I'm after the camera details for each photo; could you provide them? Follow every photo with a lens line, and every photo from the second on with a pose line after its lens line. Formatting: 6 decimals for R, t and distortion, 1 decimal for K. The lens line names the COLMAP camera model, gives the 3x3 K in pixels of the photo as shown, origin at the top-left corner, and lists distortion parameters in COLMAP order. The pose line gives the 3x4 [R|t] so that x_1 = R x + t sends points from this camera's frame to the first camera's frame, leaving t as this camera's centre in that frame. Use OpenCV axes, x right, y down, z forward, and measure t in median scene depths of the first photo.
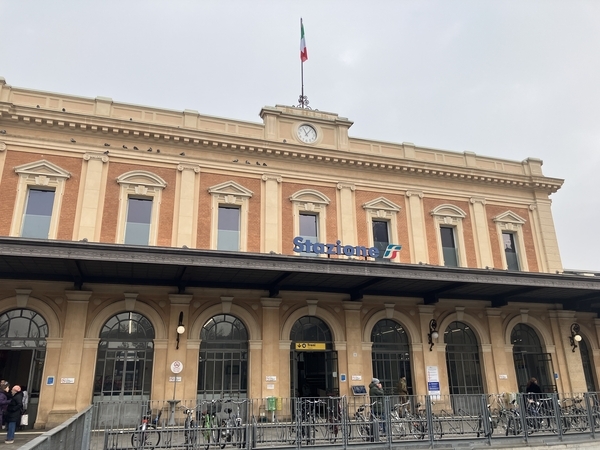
lens RADIAL K [[488.8, 0, 293.8], [0, 488.8, 223.5], [0, 0, 1]] dist [0.032304, -0.035274]
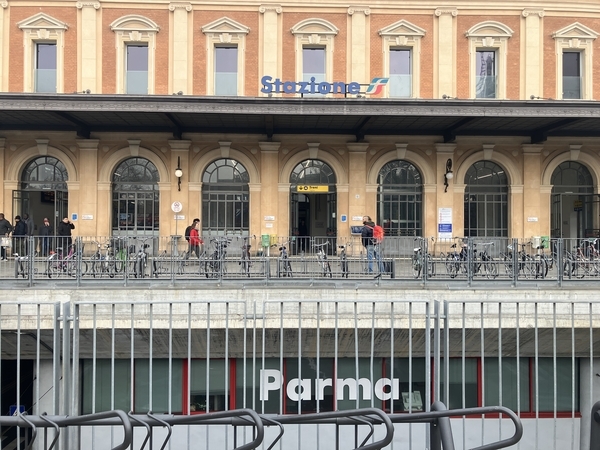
lens RADIAL K [[488.8, 0, 290.2], [0, 488.8, 223.8], [0, 0, 1]] dist [0.032304, -0.035274]
pose [[0.962840, 0.017648, -0.269495, 0.258965], [0.068475, 0.949304, 0.306812, 0.009212], [0.261248, -0.313864, 0.912819, 0.050385]]
